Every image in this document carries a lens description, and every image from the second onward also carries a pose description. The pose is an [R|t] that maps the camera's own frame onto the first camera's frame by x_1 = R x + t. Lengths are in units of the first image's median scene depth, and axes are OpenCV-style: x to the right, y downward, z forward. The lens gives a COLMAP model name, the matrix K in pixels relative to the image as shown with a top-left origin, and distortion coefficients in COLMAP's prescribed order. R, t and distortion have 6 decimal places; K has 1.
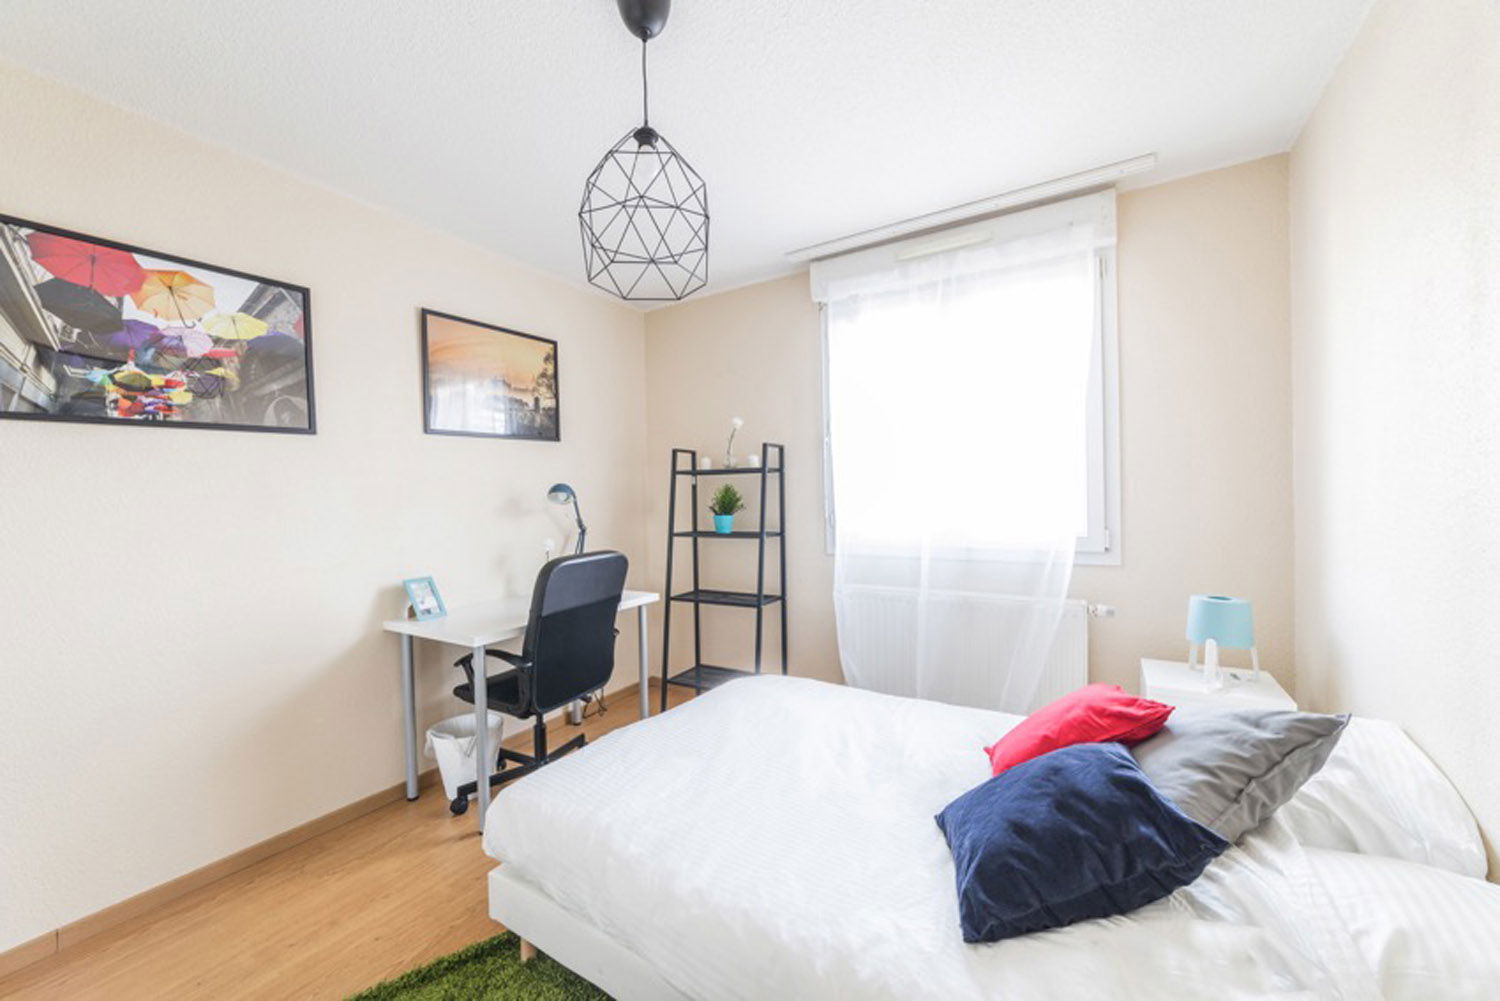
lens RADIAL K [[575.9, 0, 750.0], [0, 575.9, 500.5], [0, 0, 1]] dist [-0.000718, 0.000033]
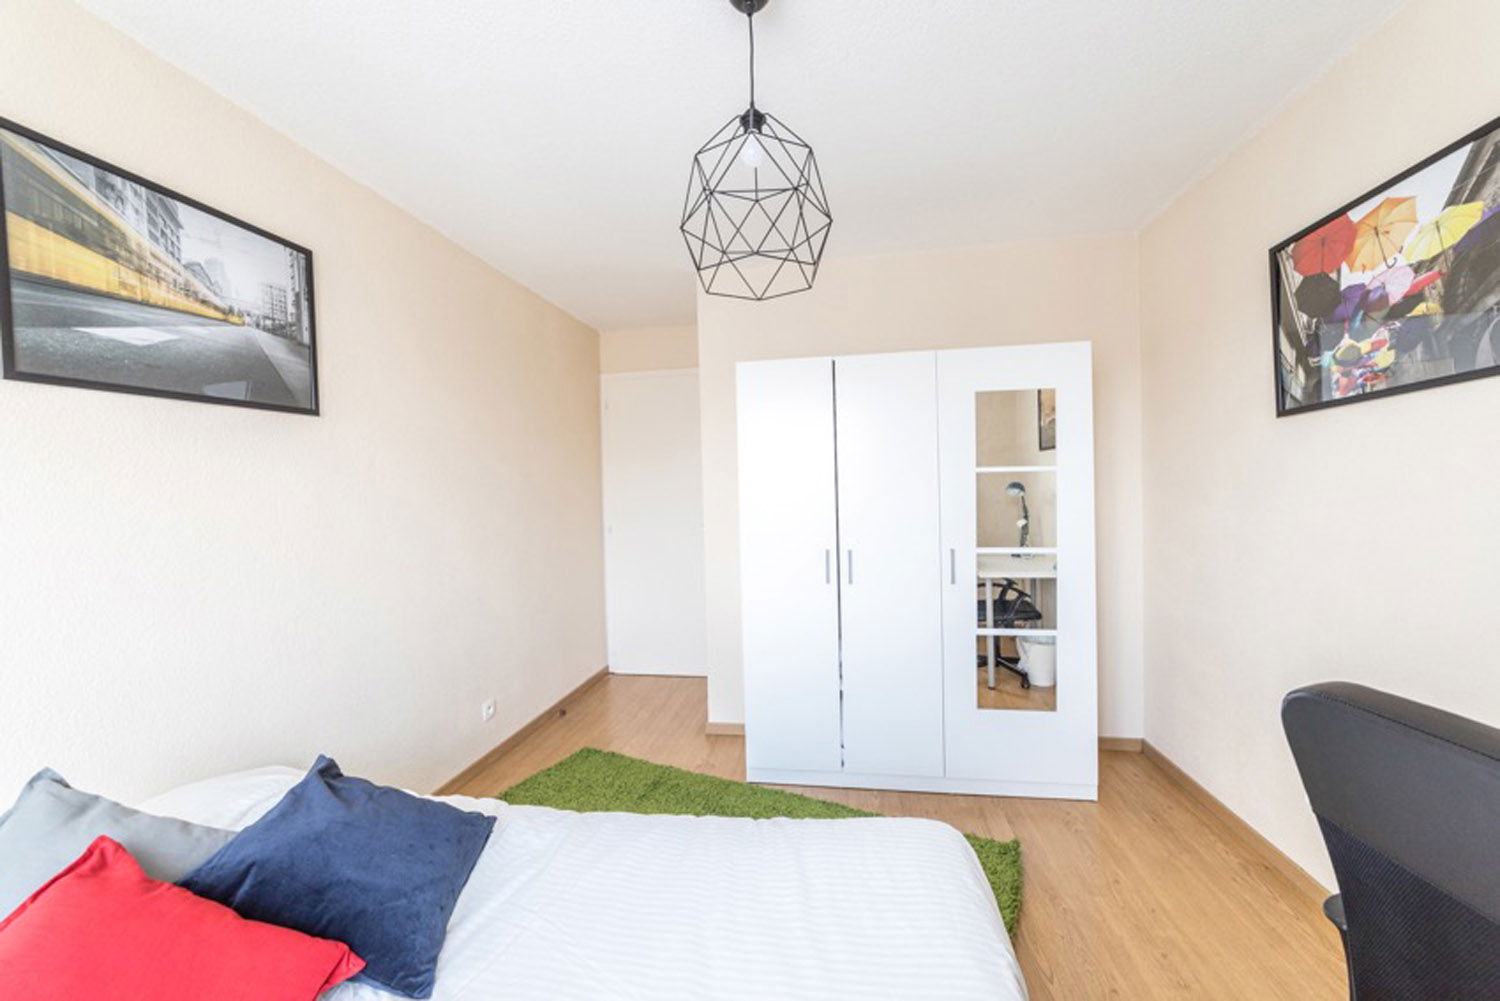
lens RADIAL K [[575.9, 0, 750.0], [0, 575.9, 500.5], [0, 0, 1]] dist [-0.000718, 0.000033]
pose [[-0.930185, 0.052457, -0.363324, 0.145279], [0.042920, 0.998490, 0.034280, -0.047084], [0.364574, 0.016293, -0.931032, 1.440426]]
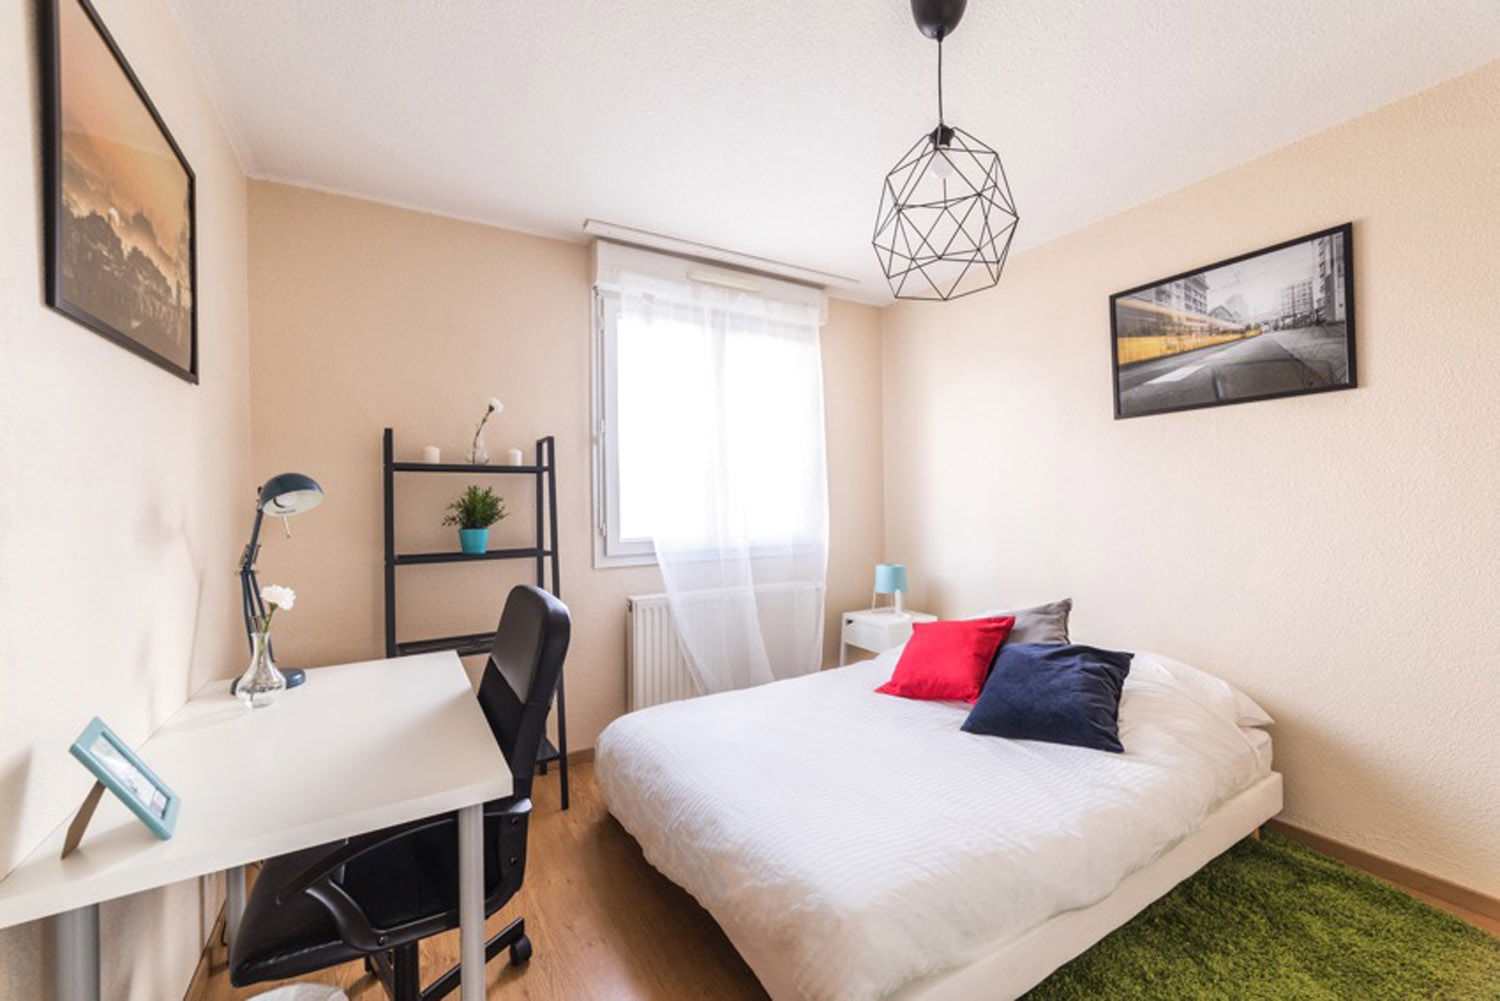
lens RADIAL K [[575.9, 0, 750.0], [0, 575.9, 500.5], [0, 0, 1]] dist [-0.000718, 0.000033]
pose [[0.466228, 0.012935, 0.884570, -0.936491], [0.009071, 0.999771, -0.019401, 0.013167], [-0.884618, 0.017069, 0.466004, 0.648488]]
